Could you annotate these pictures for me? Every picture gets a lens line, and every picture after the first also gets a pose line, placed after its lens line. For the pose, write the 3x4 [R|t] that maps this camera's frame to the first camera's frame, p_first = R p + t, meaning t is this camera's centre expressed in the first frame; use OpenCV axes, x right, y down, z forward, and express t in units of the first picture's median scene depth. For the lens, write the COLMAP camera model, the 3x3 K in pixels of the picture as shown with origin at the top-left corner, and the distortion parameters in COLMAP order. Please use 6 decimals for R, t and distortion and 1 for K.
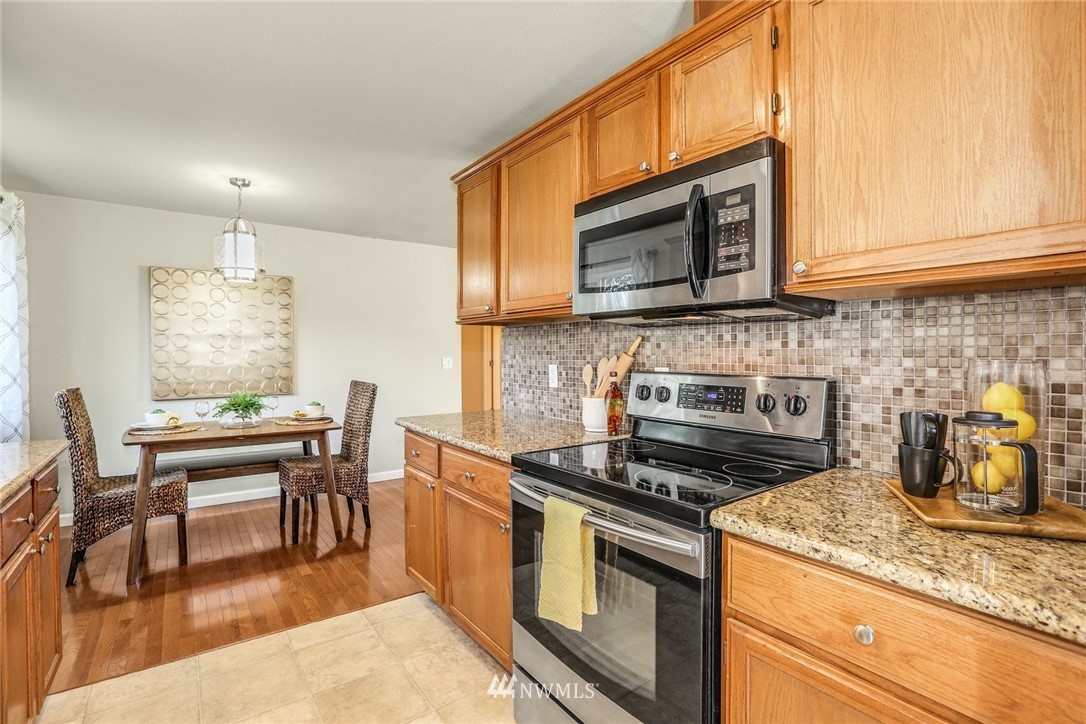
lens RADIAL K [[511.7, 0, 530.5], [0, 511.7, 360.3], [0, 0, 1]] dist [-0.046647, 0.019943]
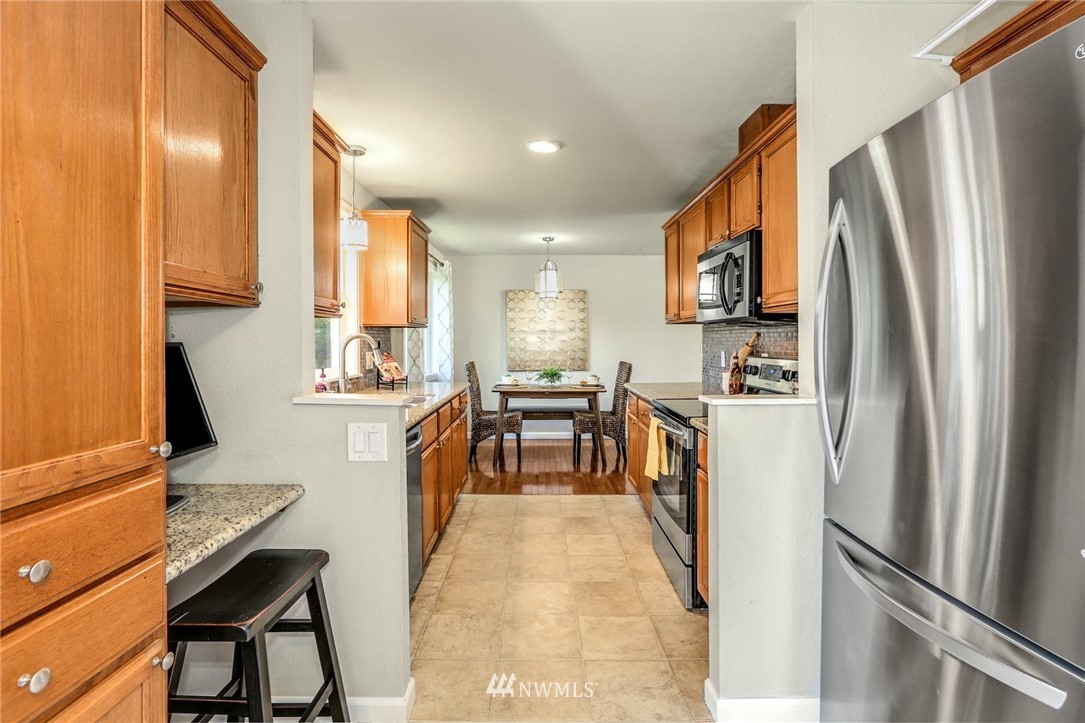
lens RADIAL K [[511.2, 0, 530.1], [0, 511.2, 359.8], [0, 0, 1]] dist [-0.046647, 0.019943]
pose [[0.810651, 0.017984, -0.585253, 0.333486], [-0.002239, 0.999616, 0.027615, -0.004142], [0.585525, -0.021076, 0.810380, -0.369071]]
